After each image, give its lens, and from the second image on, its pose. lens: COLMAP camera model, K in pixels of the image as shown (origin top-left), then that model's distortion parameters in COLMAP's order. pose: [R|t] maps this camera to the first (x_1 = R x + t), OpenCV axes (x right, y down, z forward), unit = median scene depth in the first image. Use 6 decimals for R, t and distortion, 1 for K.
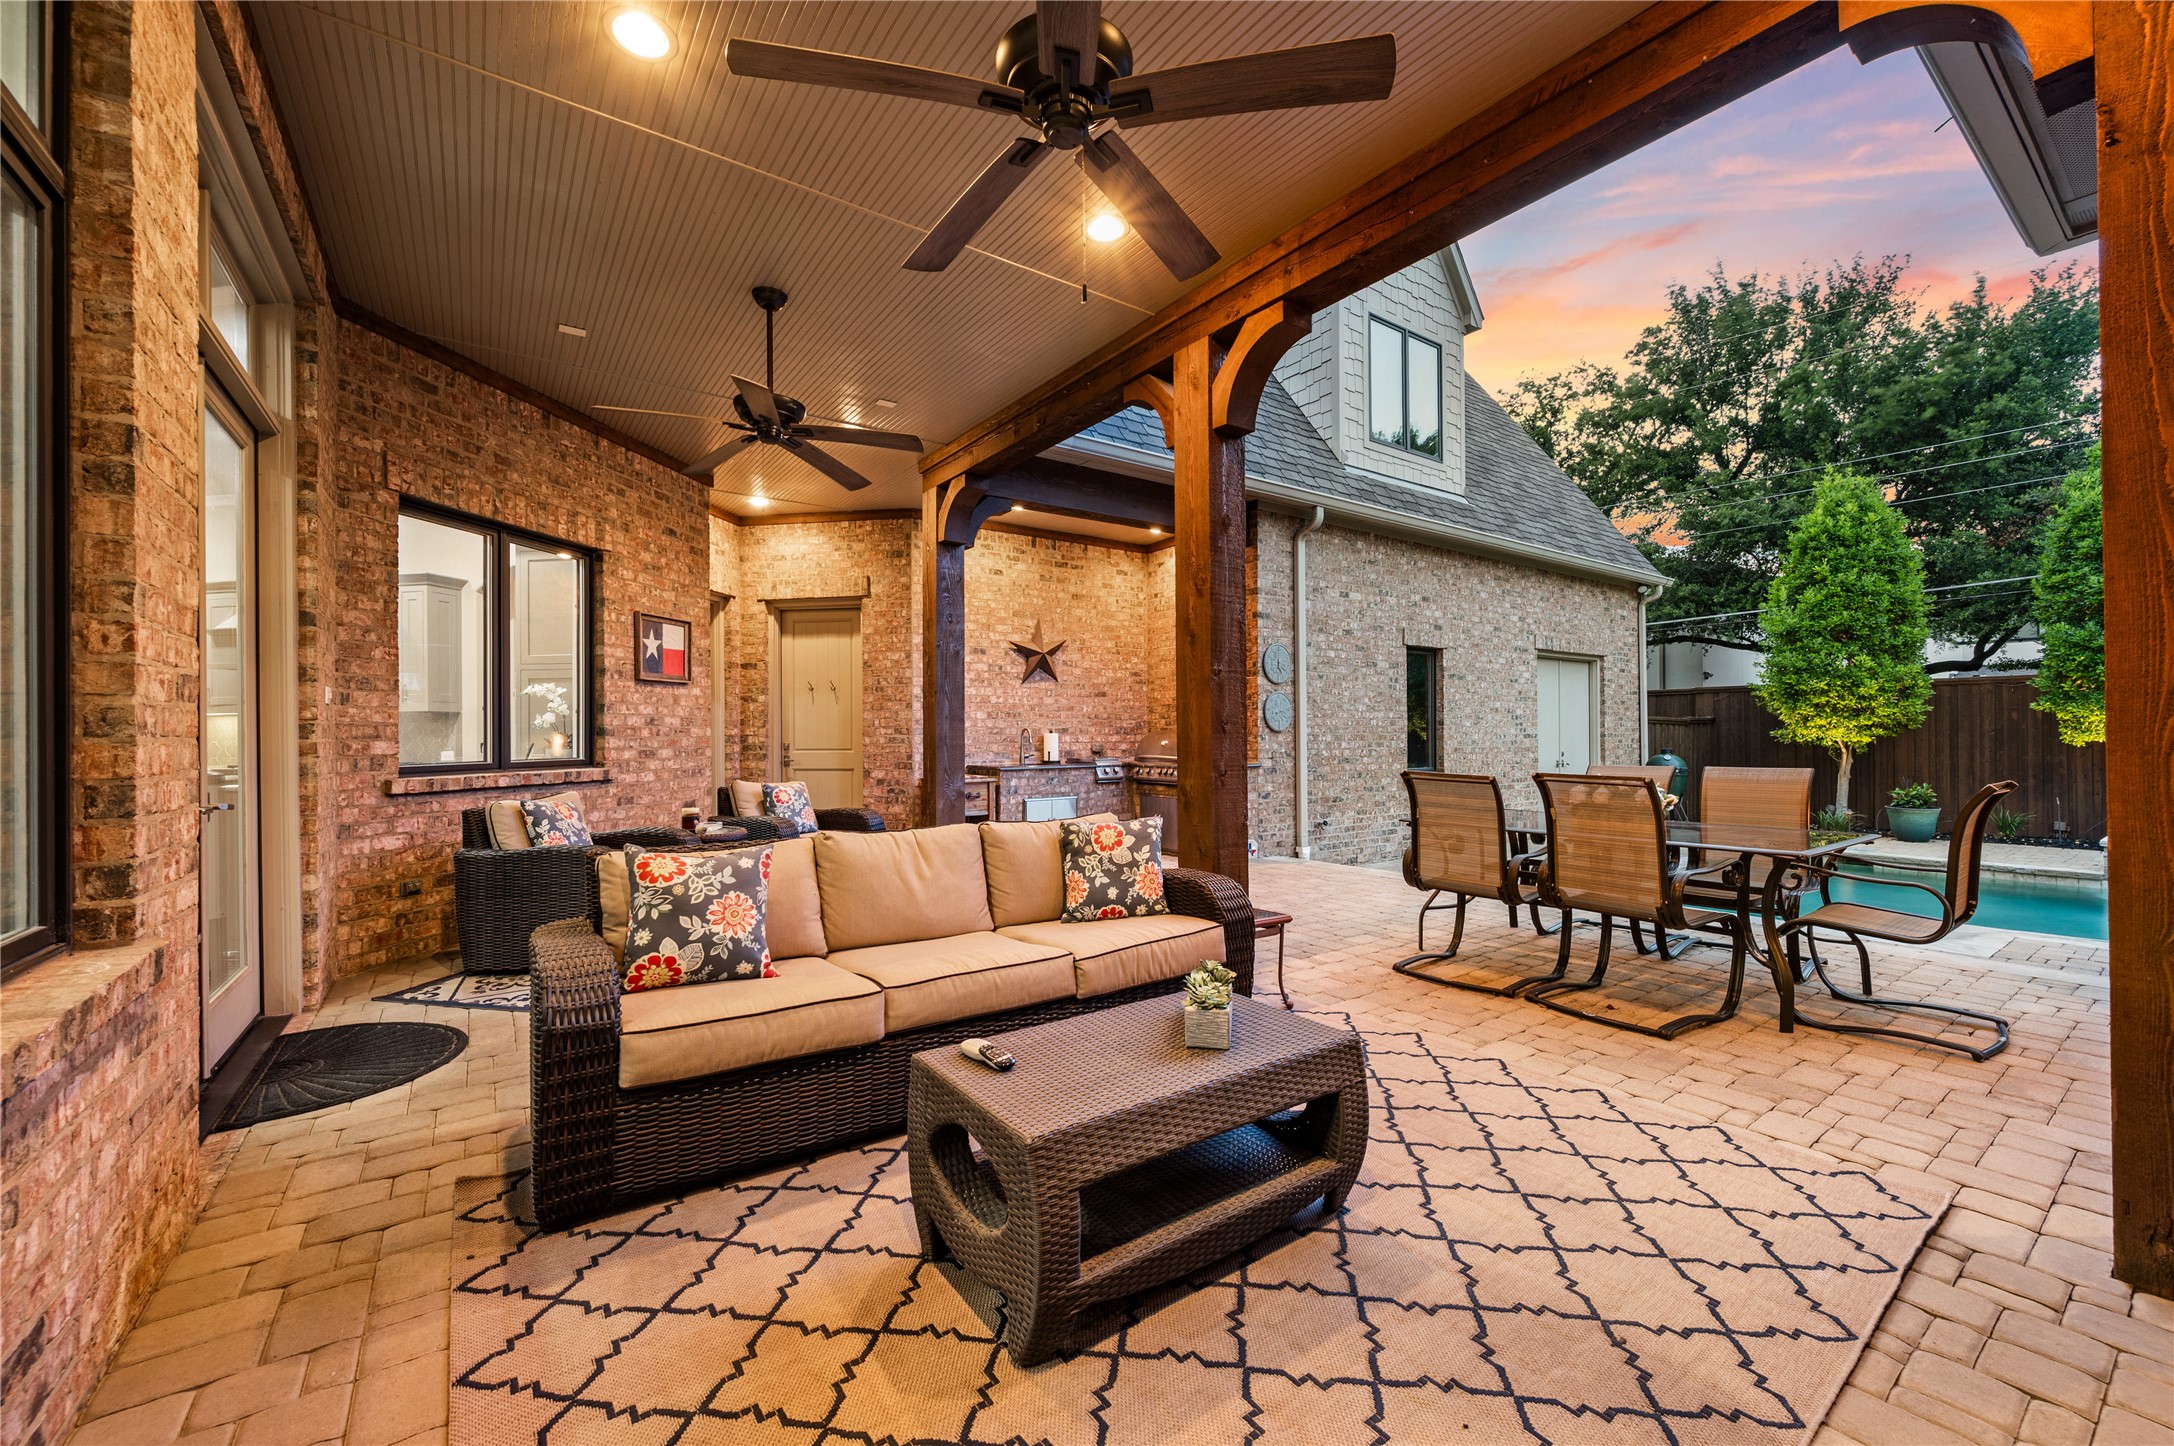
lens RADIAL K [[857.5, 0, 1091.8], [0, 857.5, 734.2], [0, 0, 1]] dist [-0.000950, -0.000192]
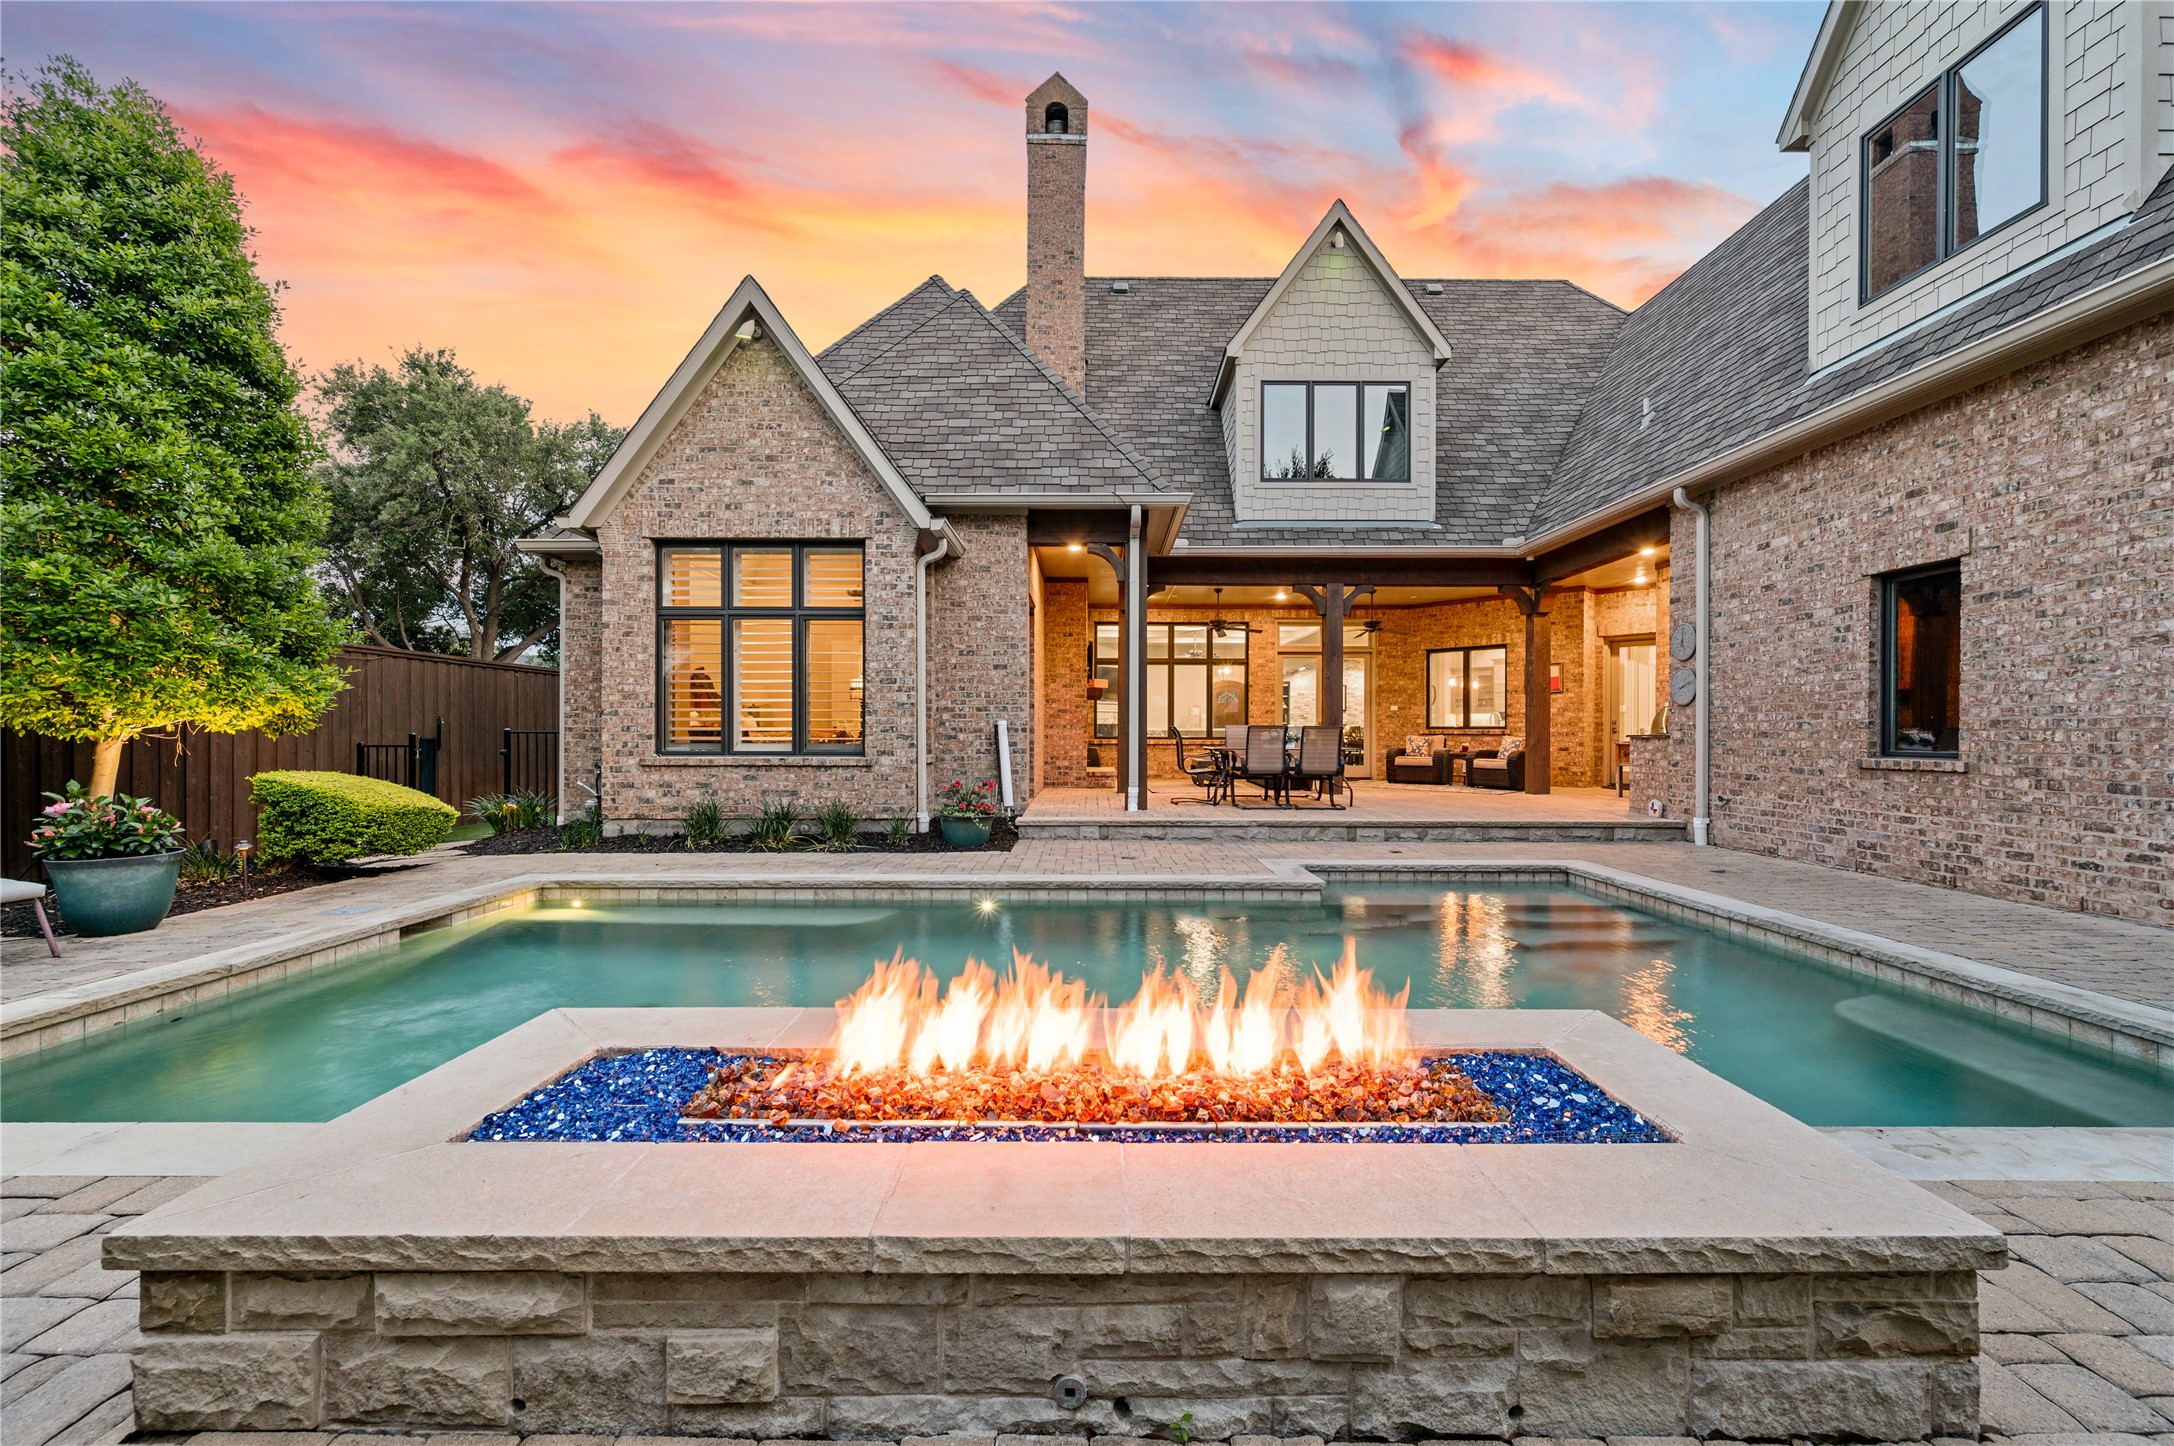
lens RADIAL K [[857.5, 0, 1091.8], [0, 857.5, 734.2], [0, 0, 1]] dist [-0.000950, -0.000192]
pose [[-0.582006, 0.004575, -0.813172, 1.377300], [0.002035, 0.999989, 0.004169, 0.024471], [0.813182, 0.000772, -0.582009, 0.927873]]
